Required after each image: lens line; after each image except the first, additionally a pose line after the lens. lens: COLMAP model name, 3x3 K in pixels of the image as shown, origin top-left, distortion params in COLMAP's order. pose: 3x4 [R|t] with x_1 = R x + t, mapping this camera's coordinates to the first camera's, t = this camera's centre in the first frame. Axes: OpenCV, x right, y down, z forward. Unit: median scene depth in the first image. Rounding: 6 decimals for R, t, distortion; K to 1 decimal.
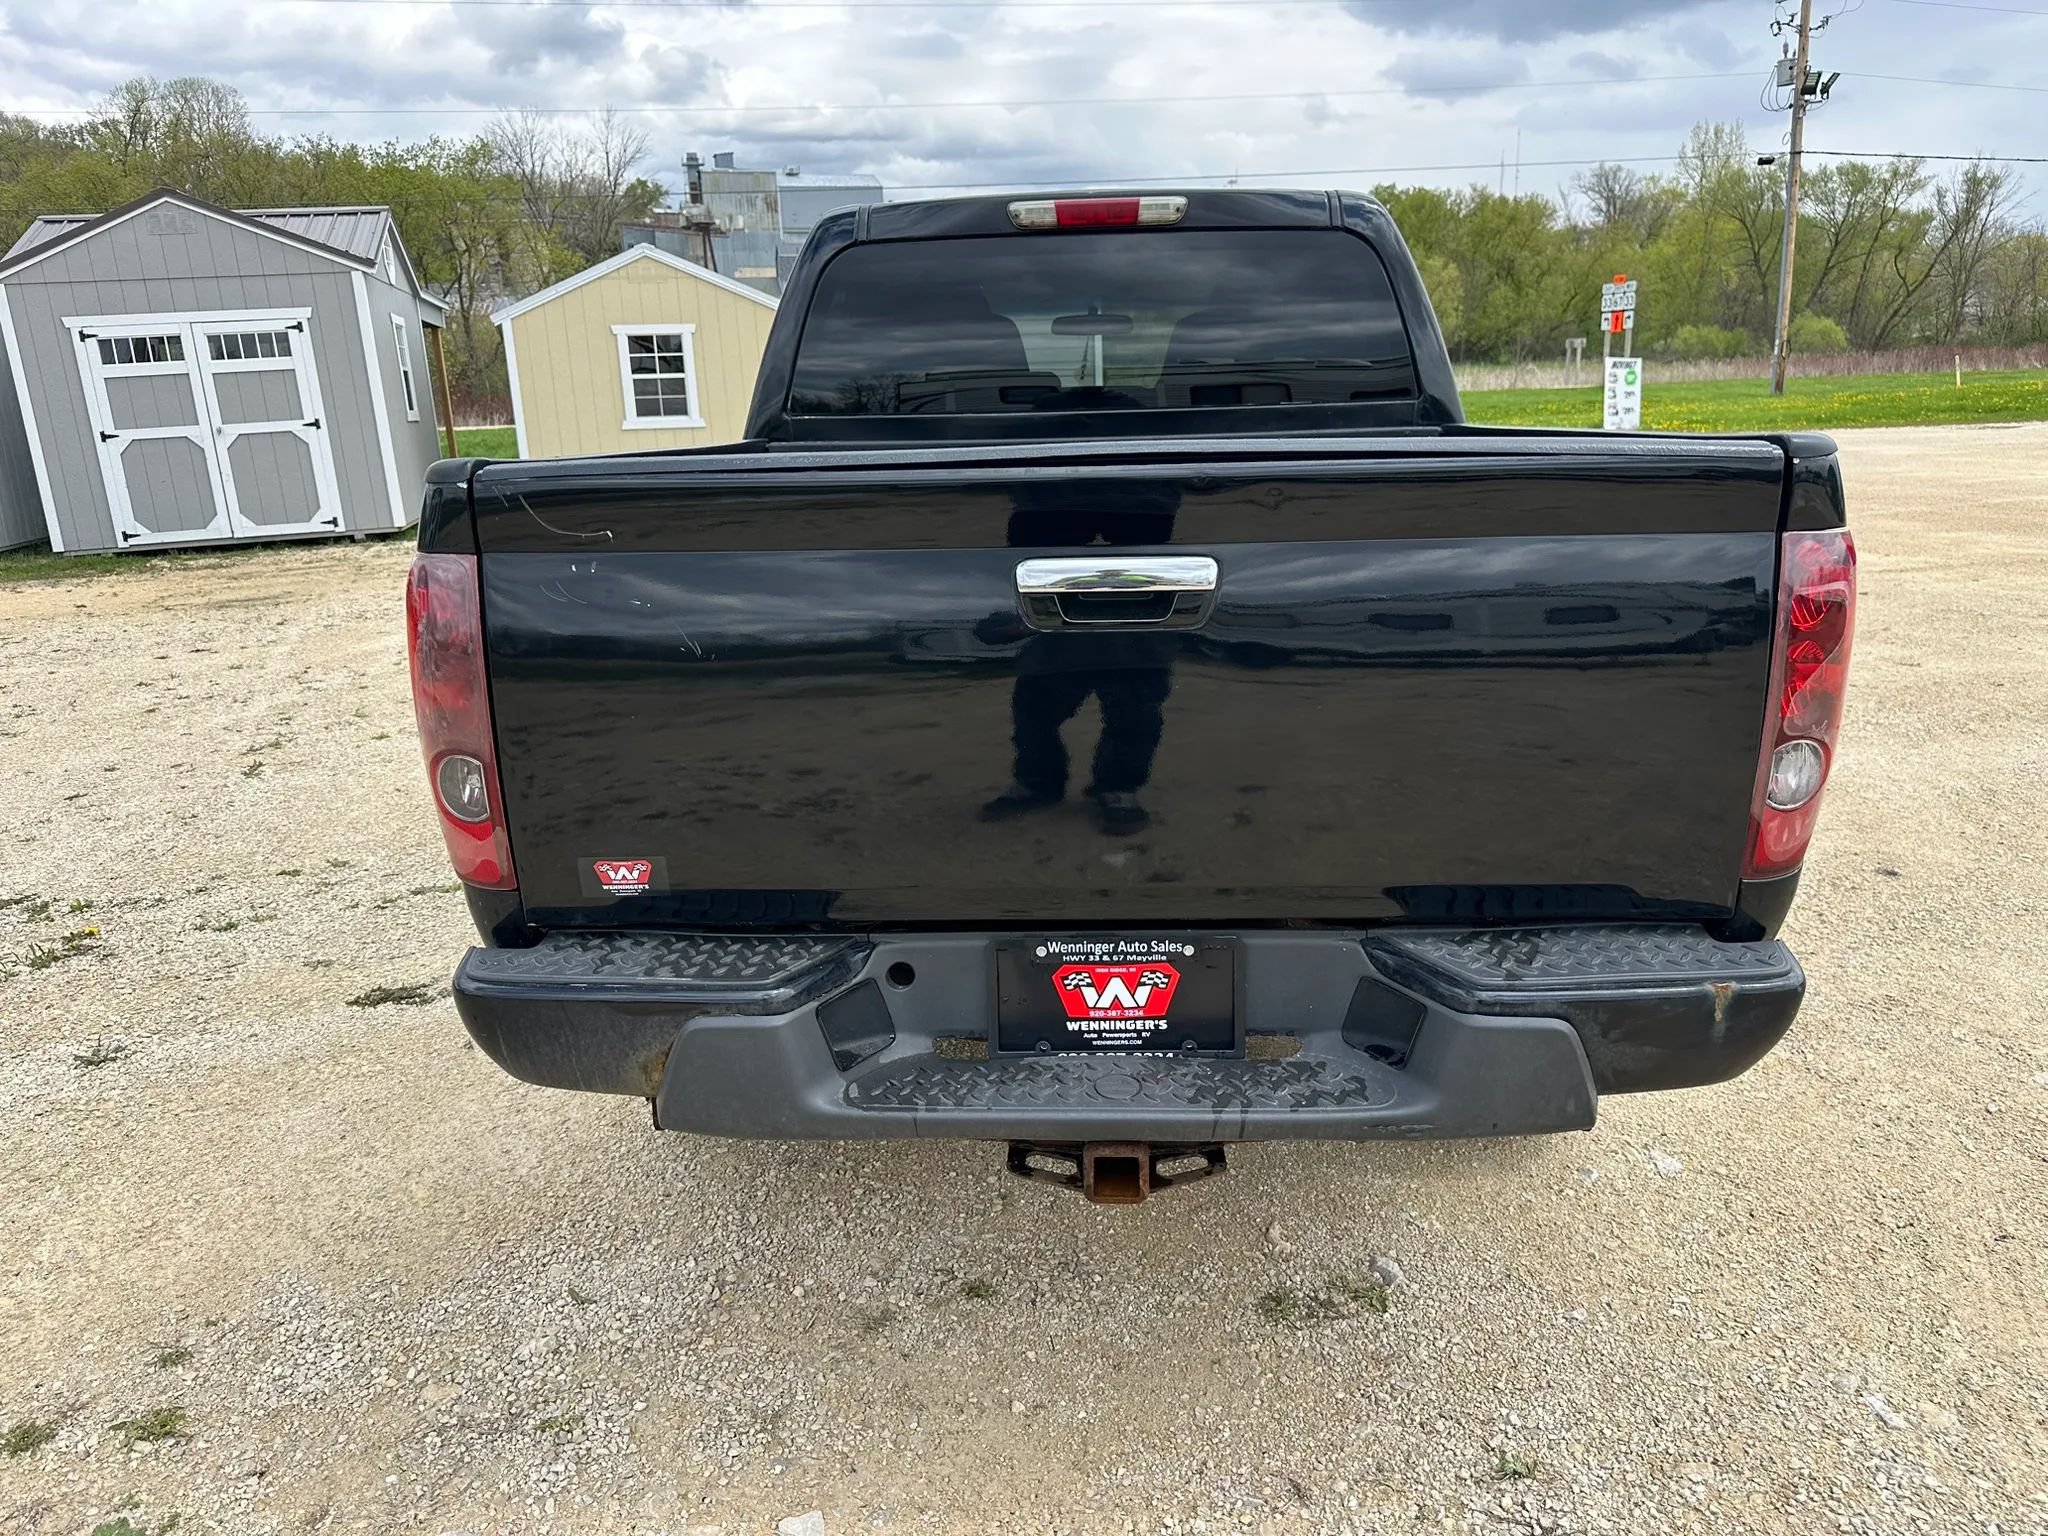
lens RADIAL K [[1441.4, 0, 1024.7], [0, 1441.4, 800.3], [0, 0, 1]] dist [0.013891, -0.025976]
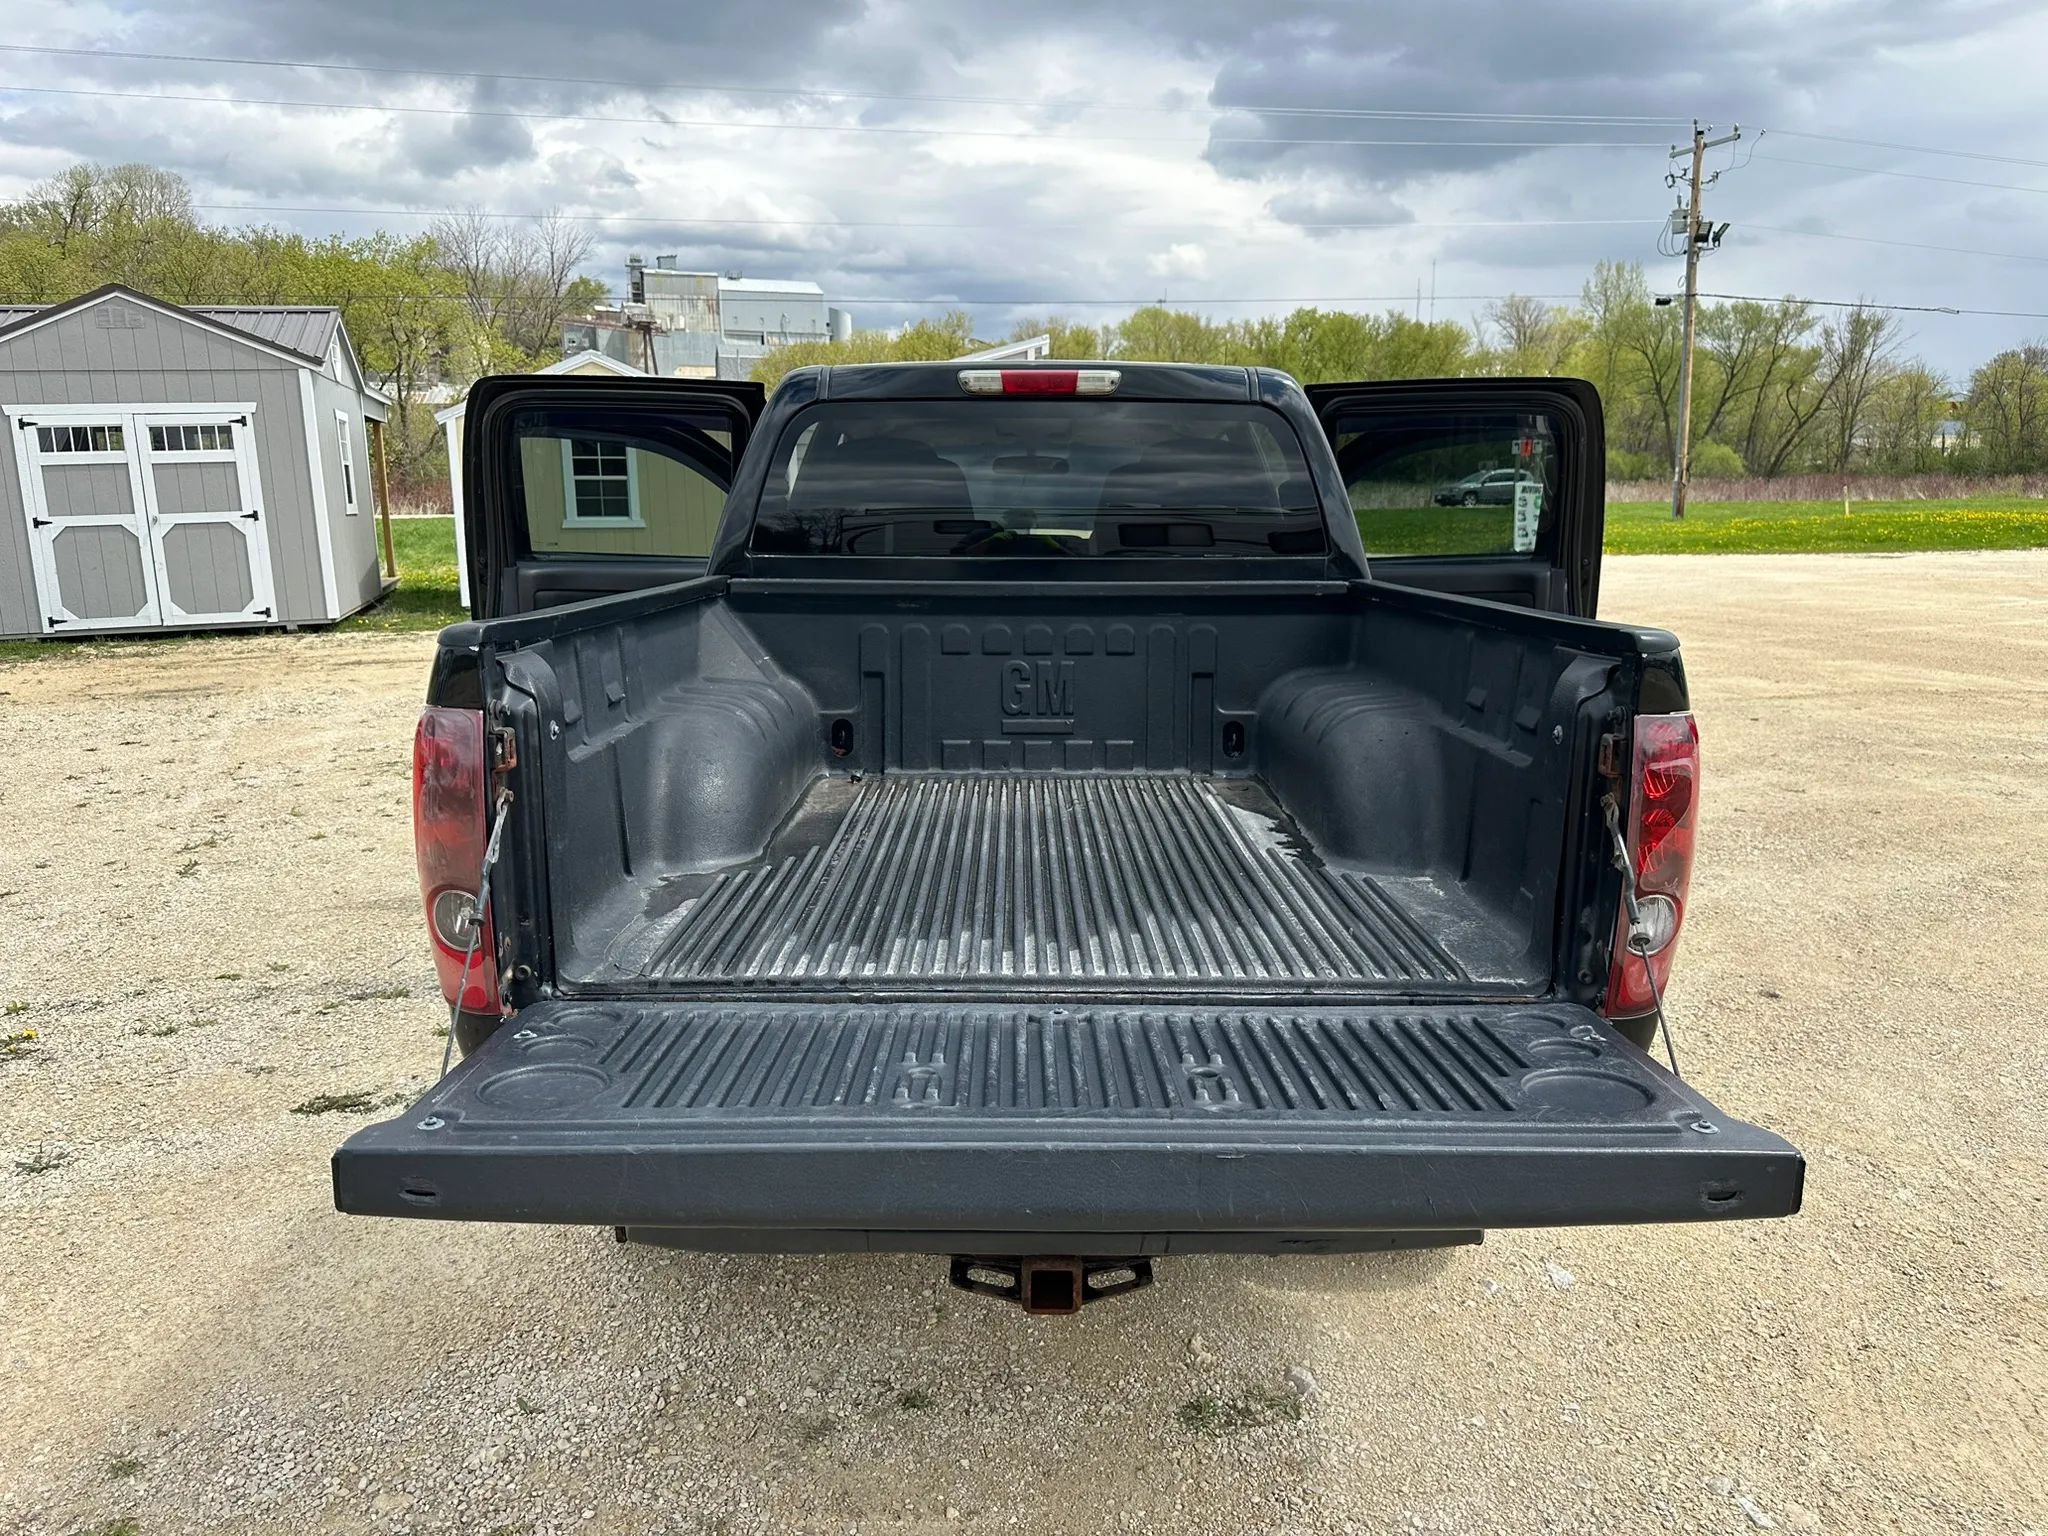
lens RADIAL K [[1450.8, 0, 1024.0], [0, 1450.8, 768.0], [0, 0, 1]] dist [-0.000297, -0.006672]
pose [[0.998589, 0.019119, 0.049544, -0.011010], [-0.014682, 0.995975, -0.088425, -0.019884], [-0.051035, 0.087573, 0.994850, -0.072233]]
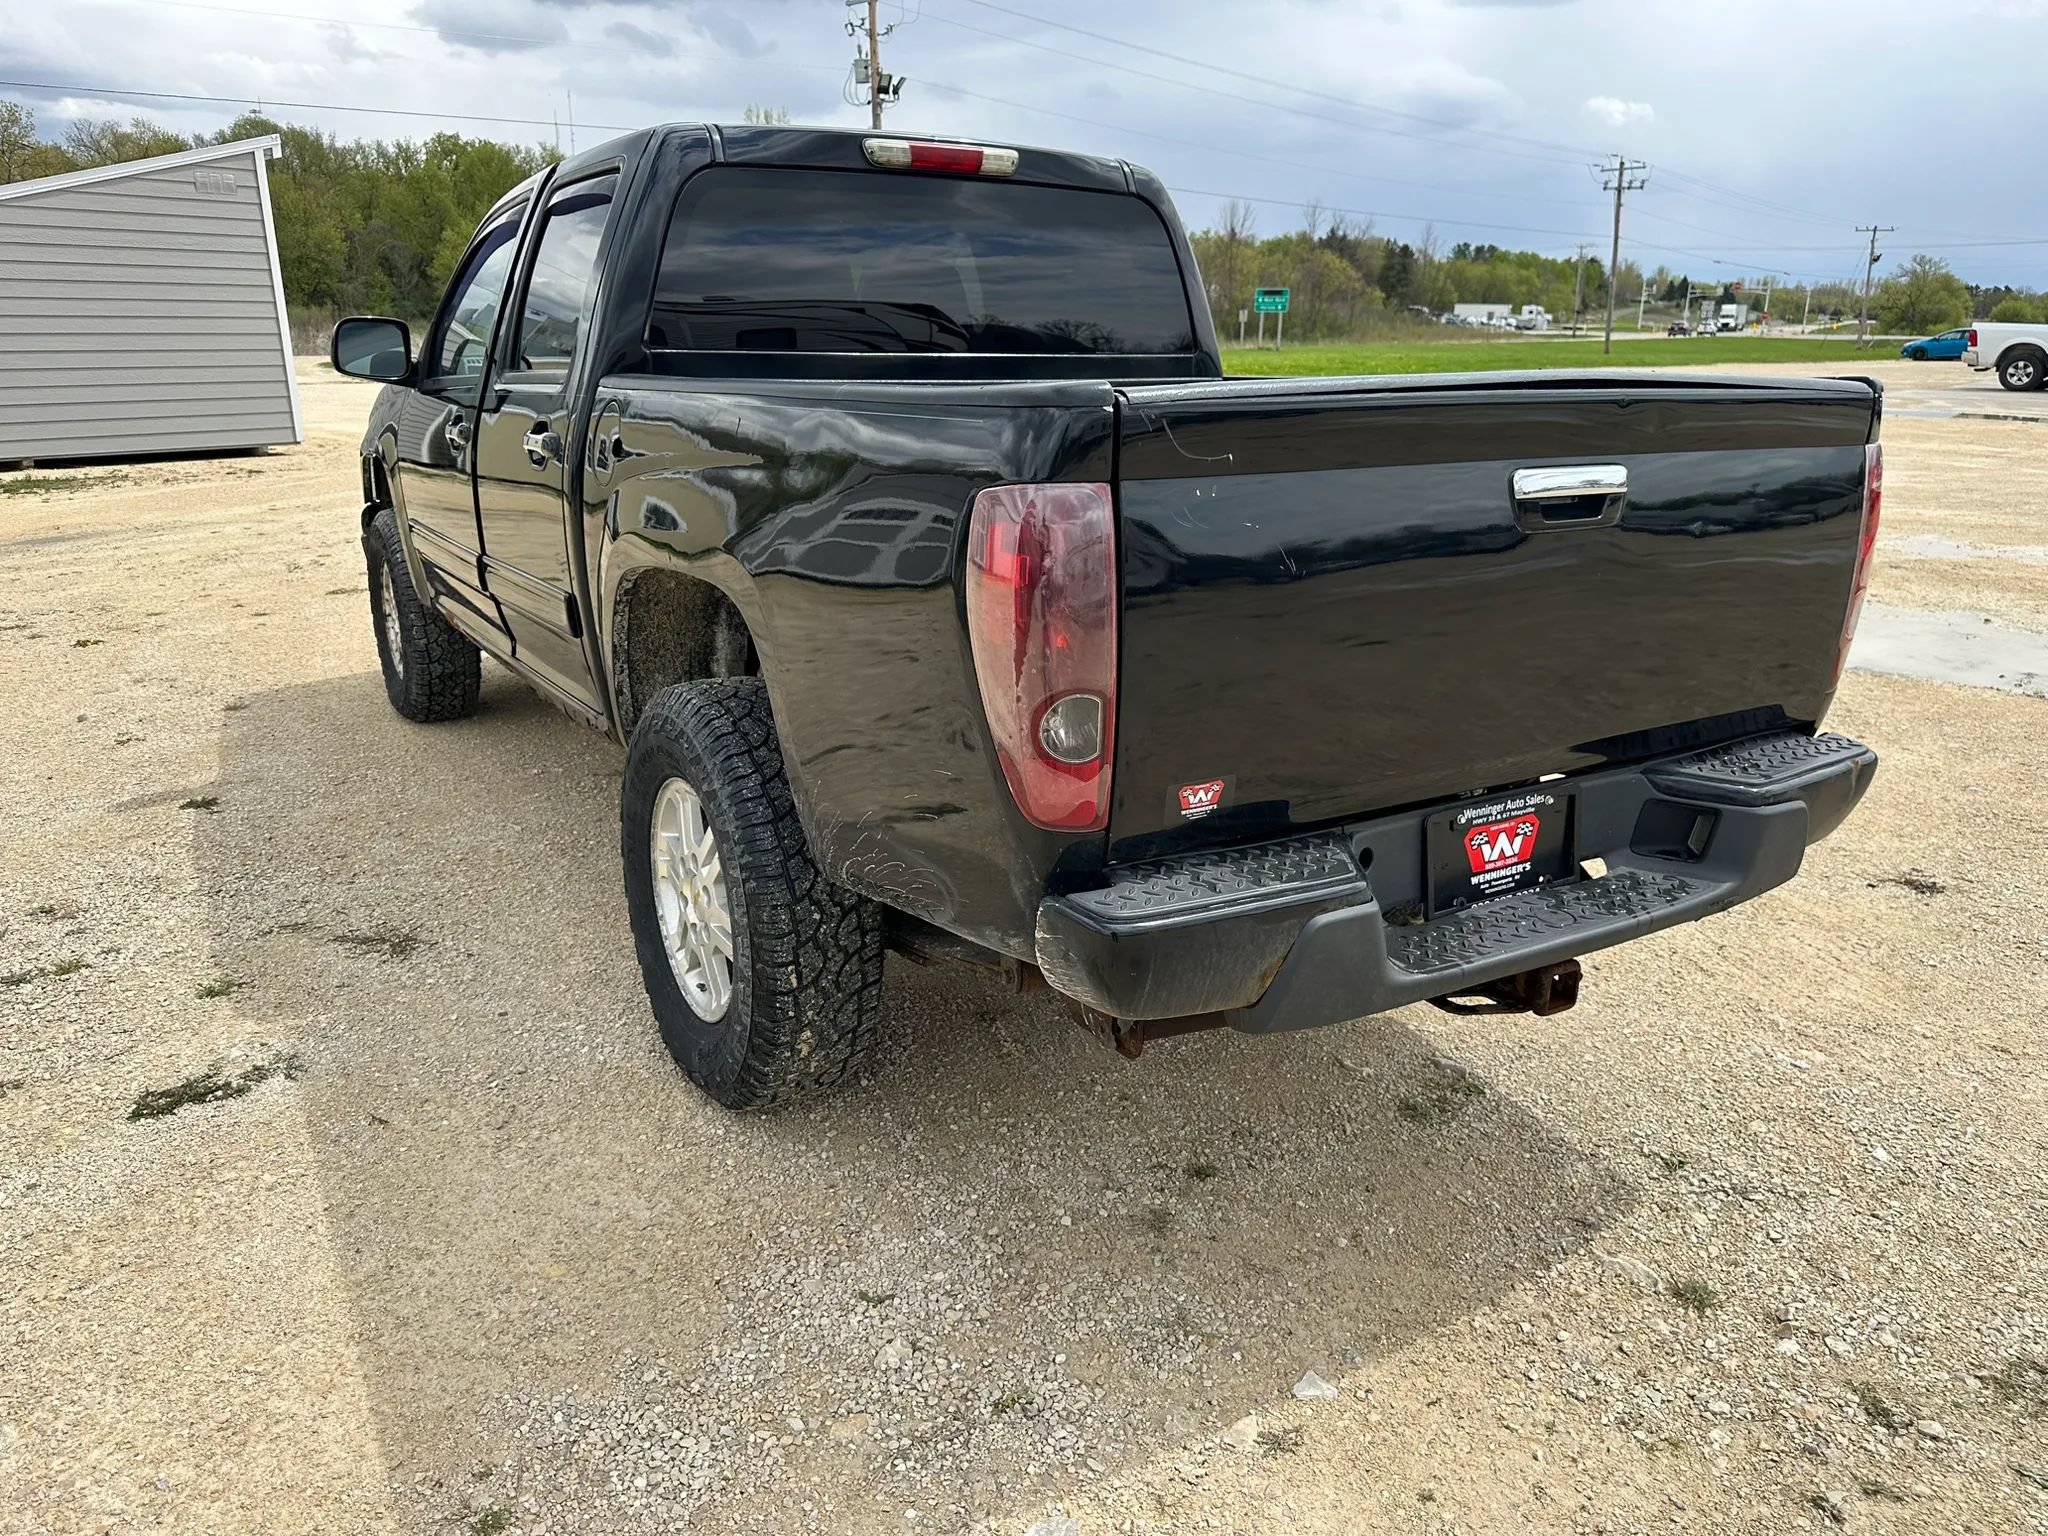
lens RADIAL K [[1450.8, 0, 1024.0], [0, 1450.8, 768.0], [0, 0, 1]] dist [-0.000297, -0.006672]
pose [[0.834446, -0.121525, 0.537523, -0.537858], [0.119239, 0.992092, 0.039188, -0.013377], [-0.538035, 0.031393, 0.842338, 0.127301]]
